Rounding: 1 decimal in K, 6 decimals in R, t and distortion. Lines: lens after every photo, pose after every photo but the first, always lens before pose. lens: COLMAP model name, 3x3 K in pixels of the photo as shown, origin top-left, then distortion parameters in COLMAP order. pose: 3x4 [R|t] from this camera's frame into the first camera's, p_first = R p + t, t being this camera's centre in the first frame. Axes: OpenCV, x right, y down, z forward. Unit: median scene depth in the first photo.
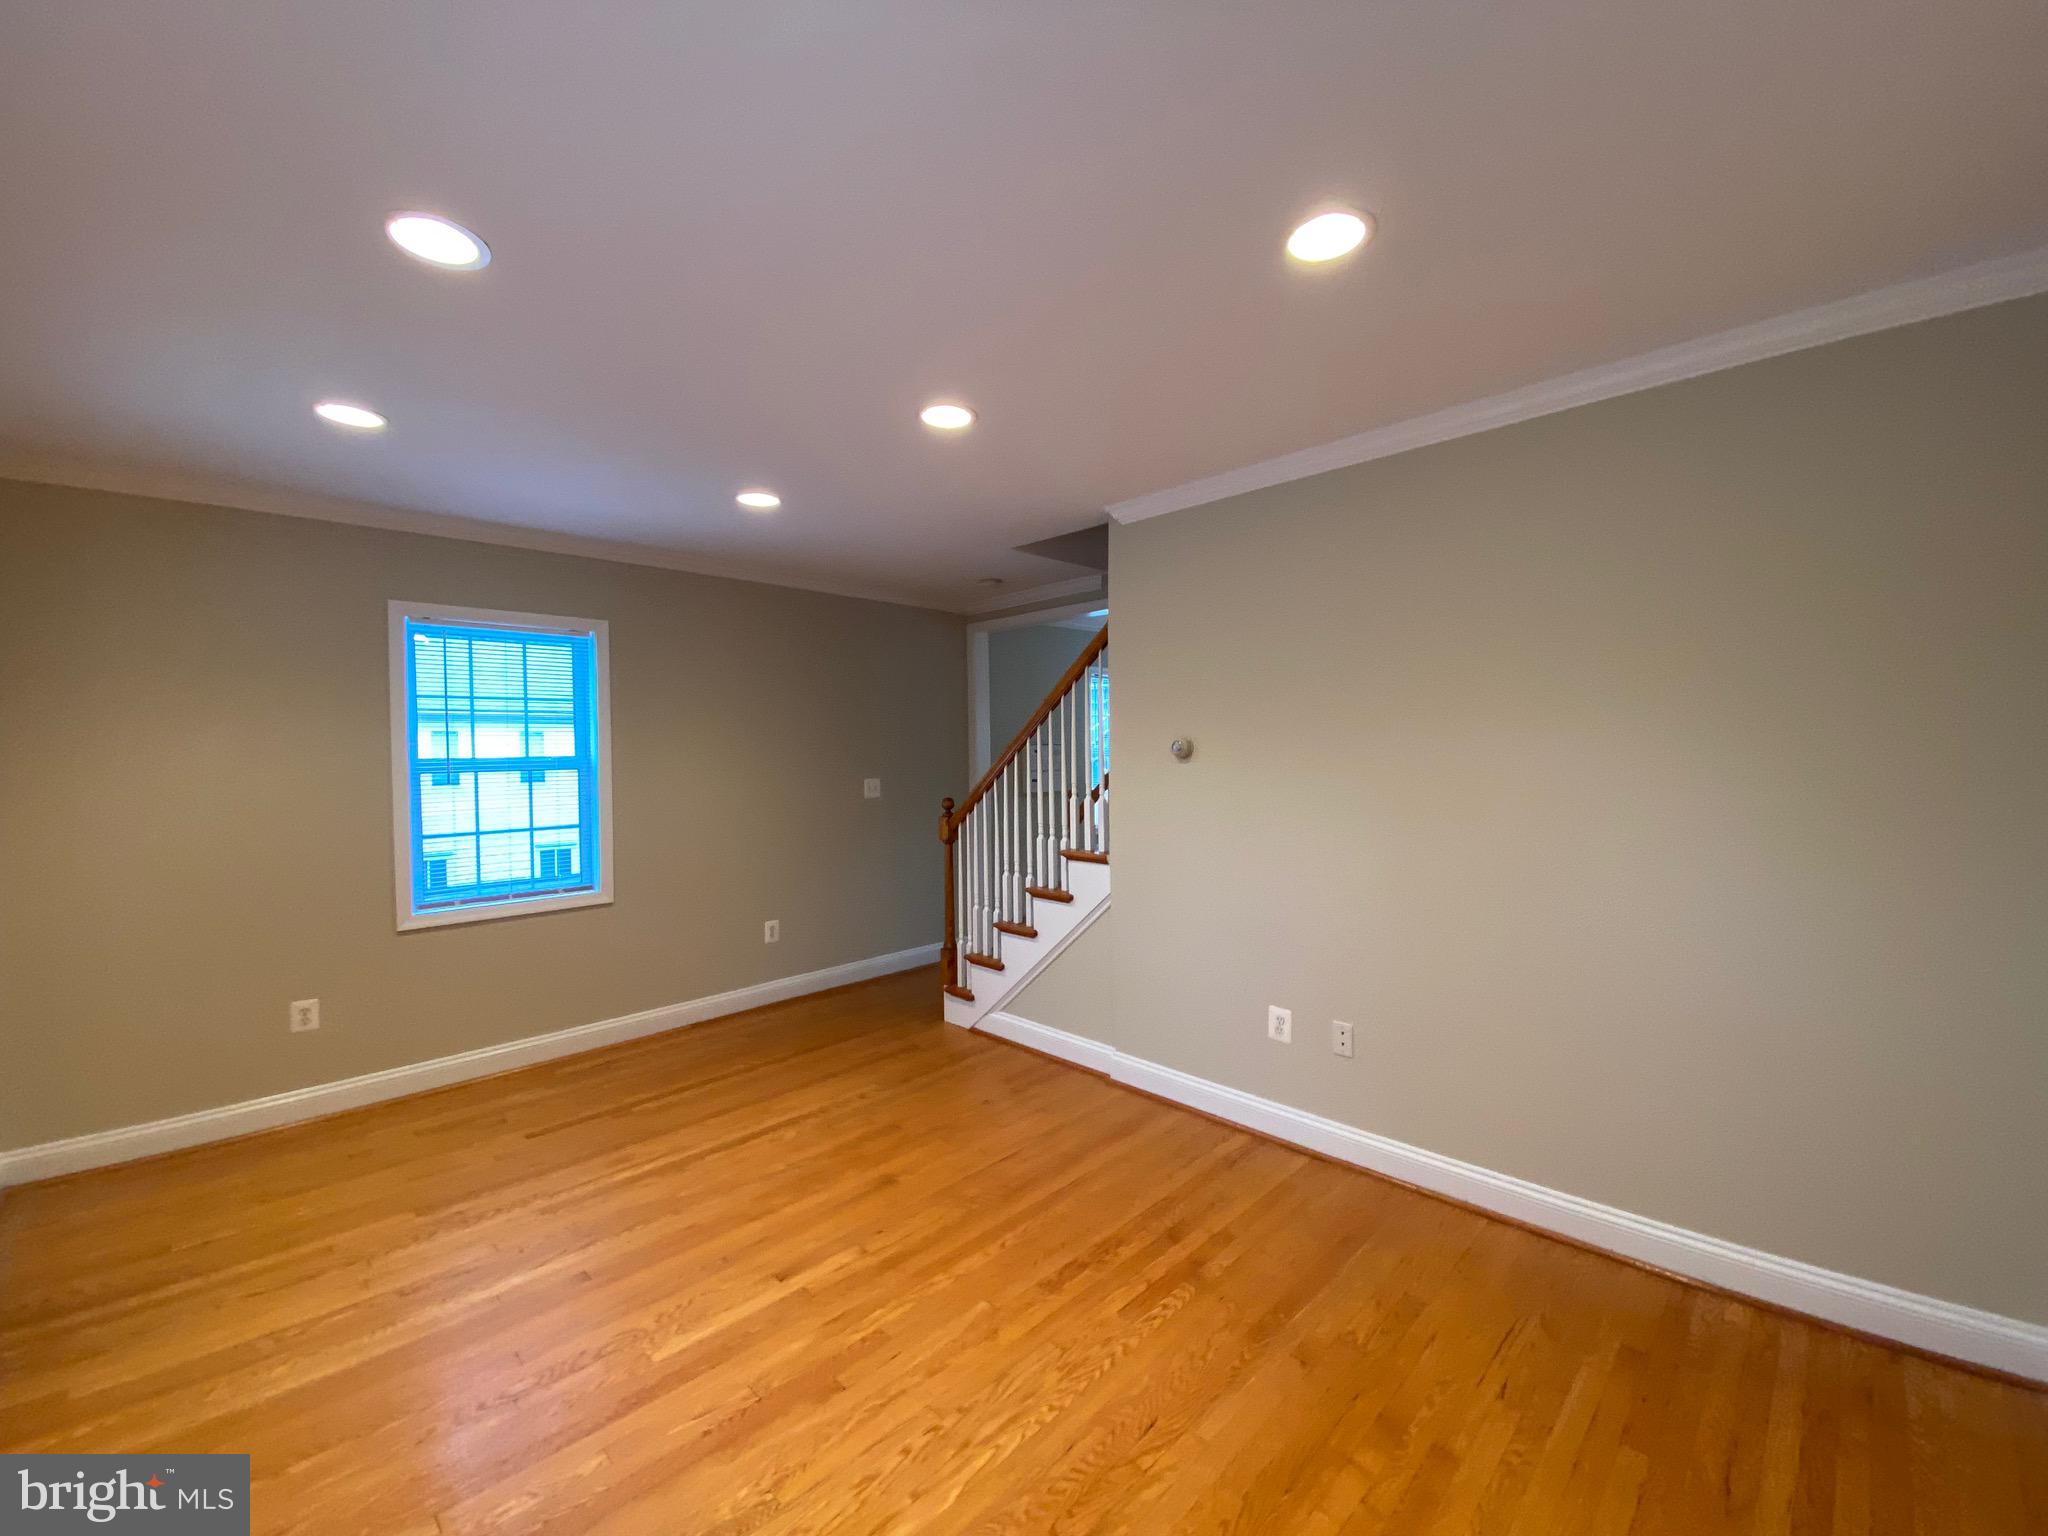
lens RADIAL K [[832.3, 0, 1030.7], [0, 832.3, 765.3], [0, 0, 1]] dist [-0.000396, -0.011229]
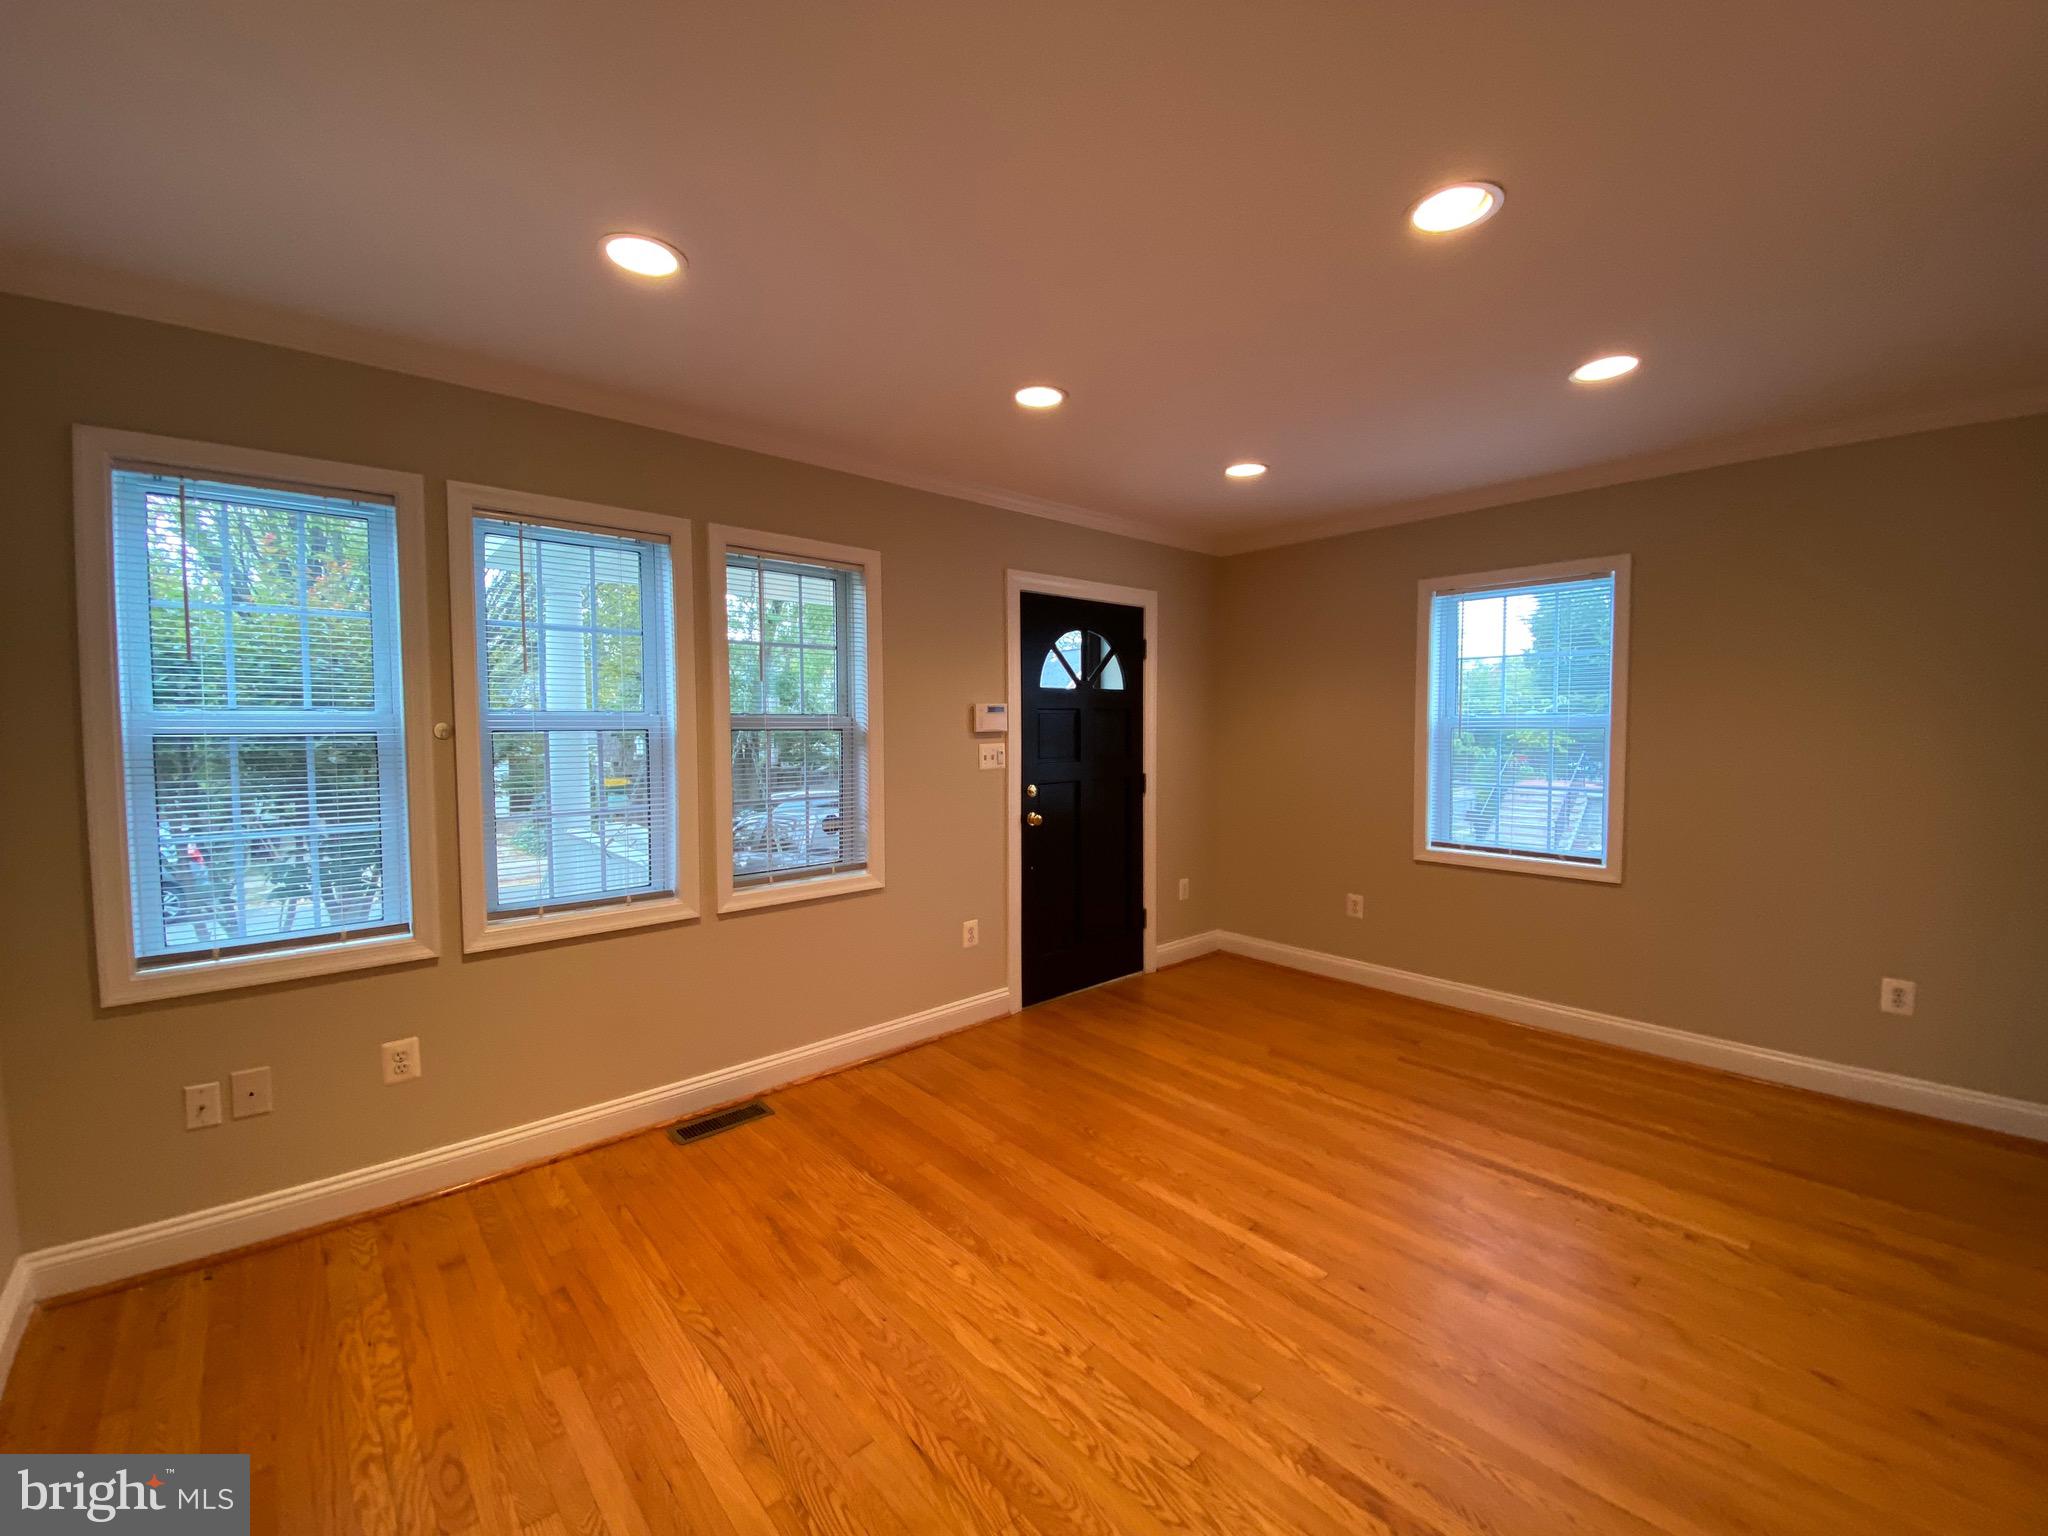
lens RADIAL K [[828.3, 0, 1023.5], [0, 828.3, 762.2], [0, 0, 1]] dist [0.060918, -0.043109]
pose [[-0.058616, 0.063131, -0.996282, 0.660779], [-0.014011, 0.997848, 0.064054, -0.013429], [0.998182, 0.017714, -0.057606, 0.716689]]
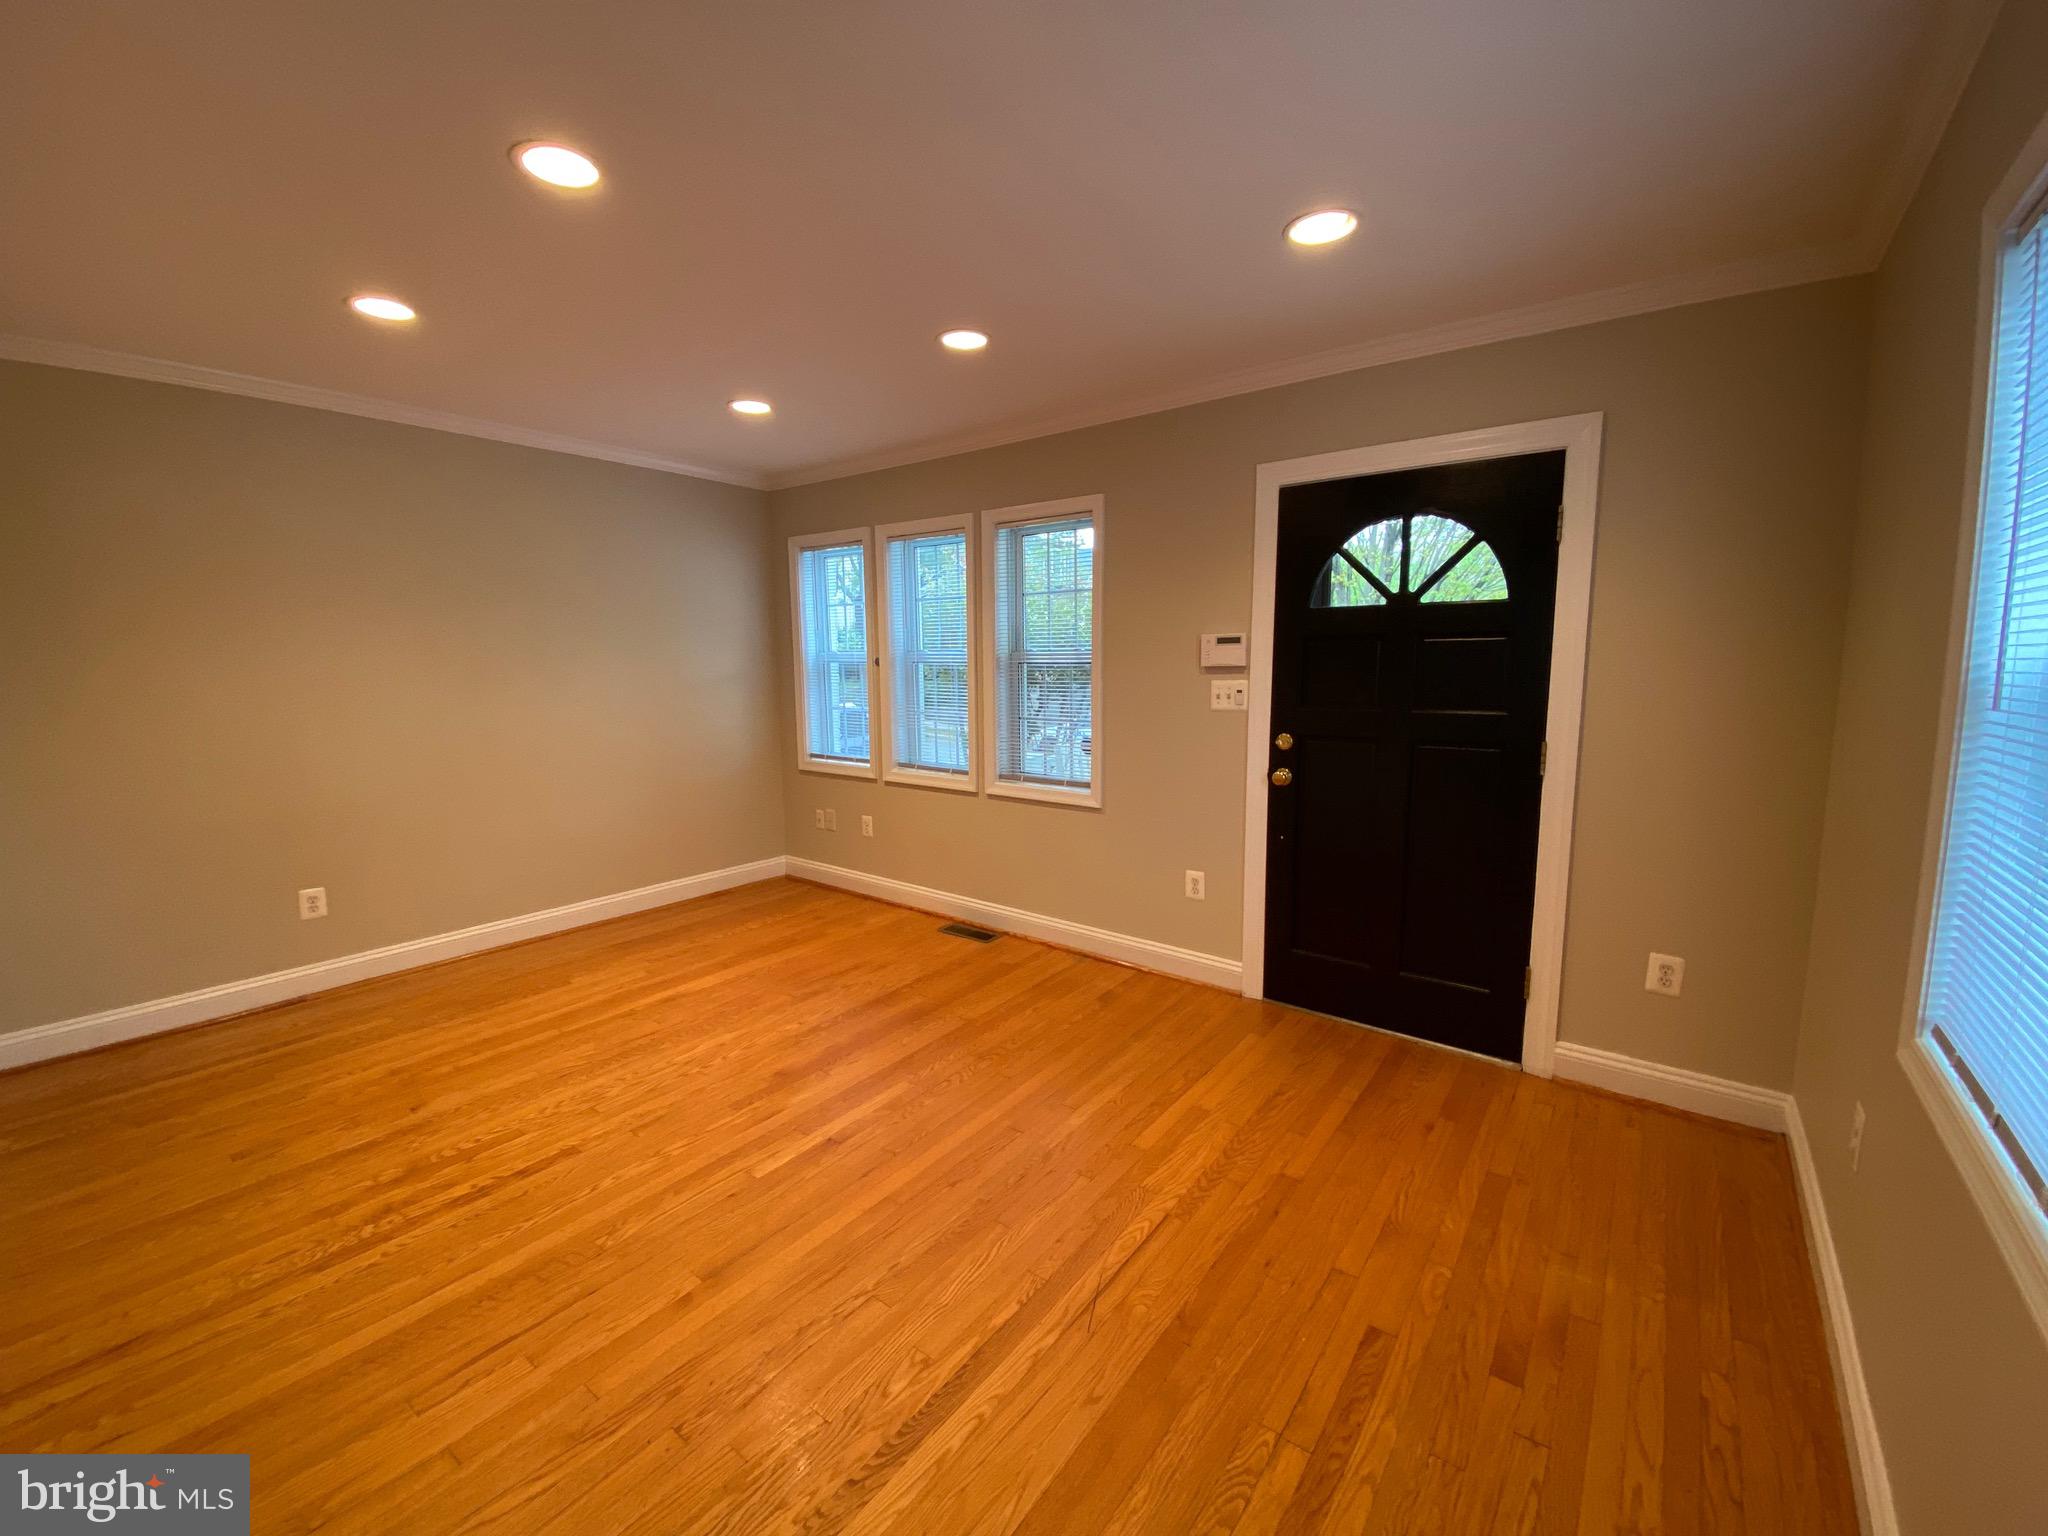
lens RADIAL K [[828.3, 0, 1023.5], [0, 828.3, 762.2], [0, 0, 1]] dist [0.060918, -0.043109]
pose [[-0.992489, 0.035506, -0.117070, -0.411659], [0.018057, 0.988991, 0.146870, -0.021031], [0.120996, 0.143653, -0.982204, 1.896297]]
